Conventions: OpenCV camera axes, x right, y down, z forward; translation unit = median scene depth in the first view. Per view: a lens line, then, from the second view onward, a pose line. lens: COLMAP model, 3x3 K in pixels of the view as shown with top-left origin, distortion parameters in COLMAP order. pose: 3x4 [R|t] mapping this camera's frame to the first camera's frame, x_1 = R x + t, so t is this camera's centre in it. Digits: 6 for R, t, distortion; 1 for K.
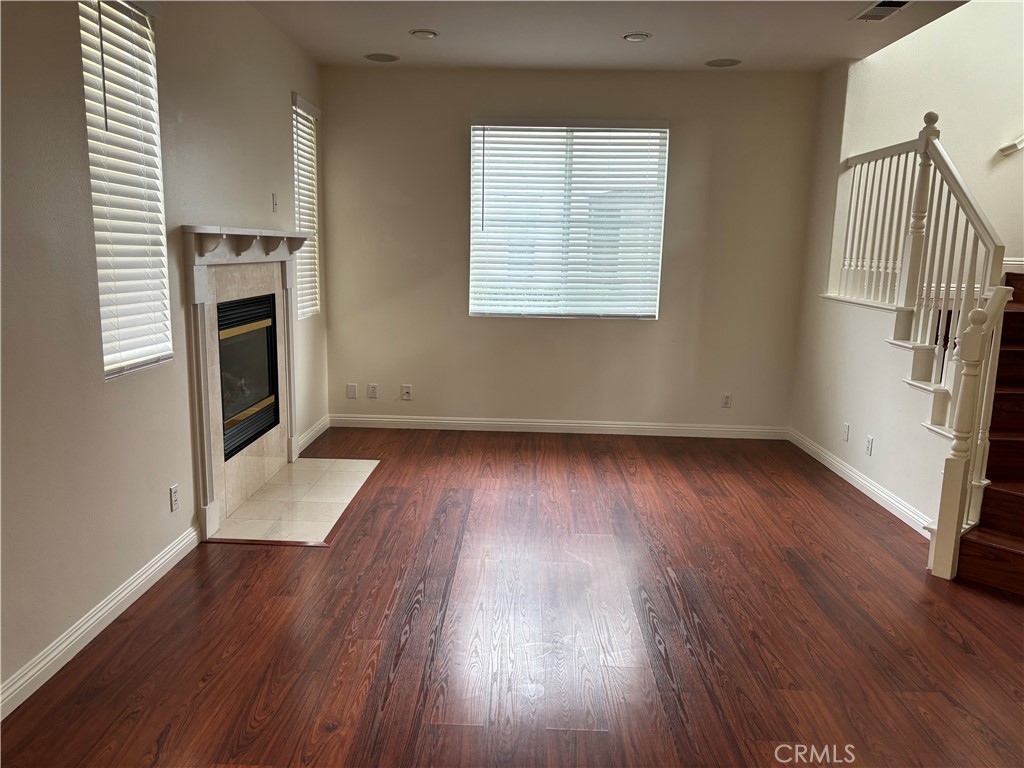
lens RADIAL K [[776.5, 0, 504.8], [0, 776.5, 384.2], [0, 0, 1]] dist [0.056775, -0.065559]
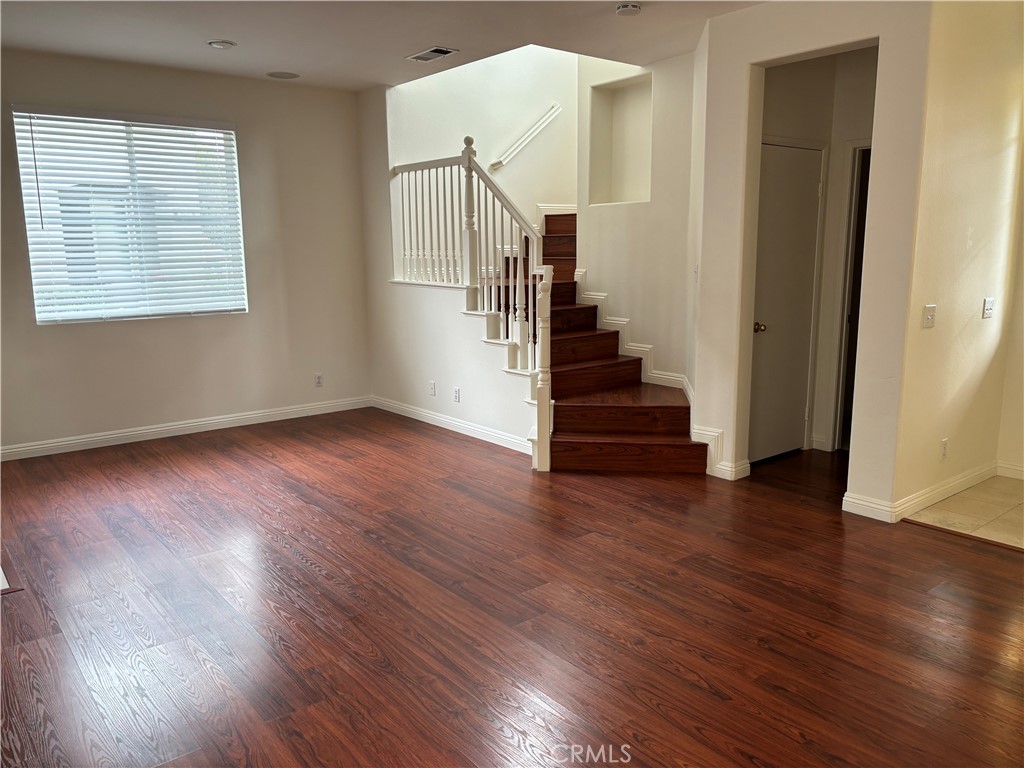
lens RADIAL K [[776.5, 0, 509.0], [0, 776.5, 387.7], [0, 0, 1]] dist [0.056775, -0.065559]
pose [[0.763749, -0.144982, 0.629021, -0.254969], [0.137126, 0.988650, 0.061376, 0.000672], [-0.630781, 0.039379, 0.774961, -0.039573]]
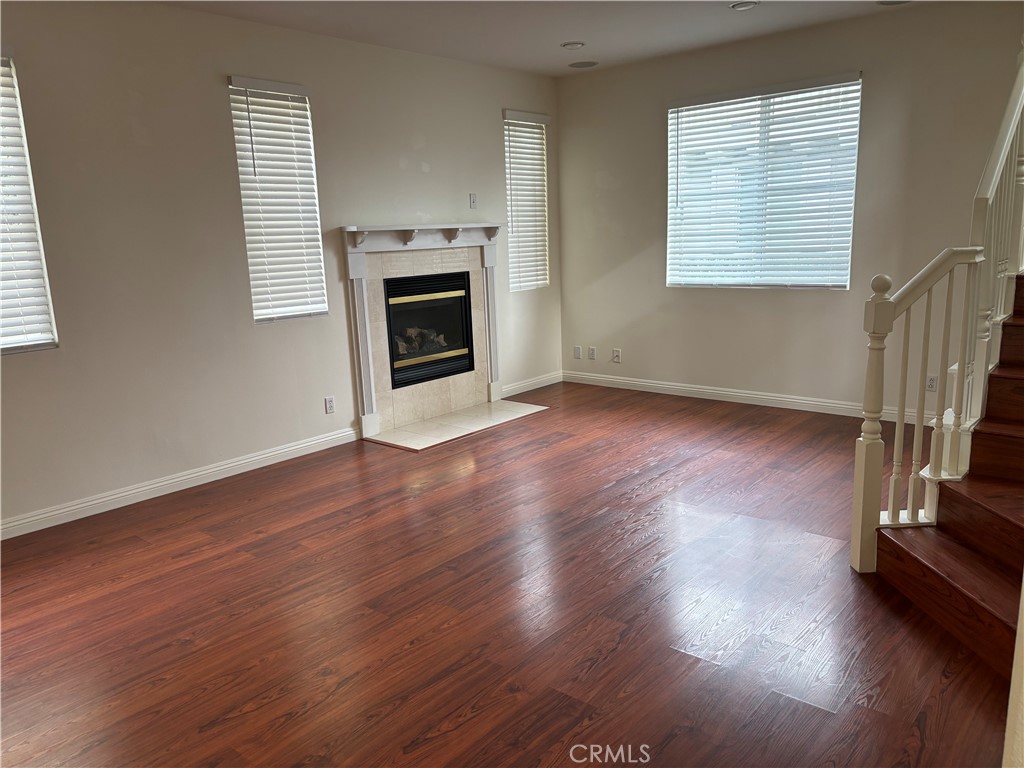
lens RADIAL K [[776.5, 0, 502.7], [0, 776.5, 394.3], [0, 0, 1]] dist [0.056775, -0.065559]
pose [[0.765850, 0.082418, -0.637715, 0.583717], [-0.054858, 0.996510, 0.062909, 0.005610], [0.640675, -0.013196, 0.767699, 0.025231]]
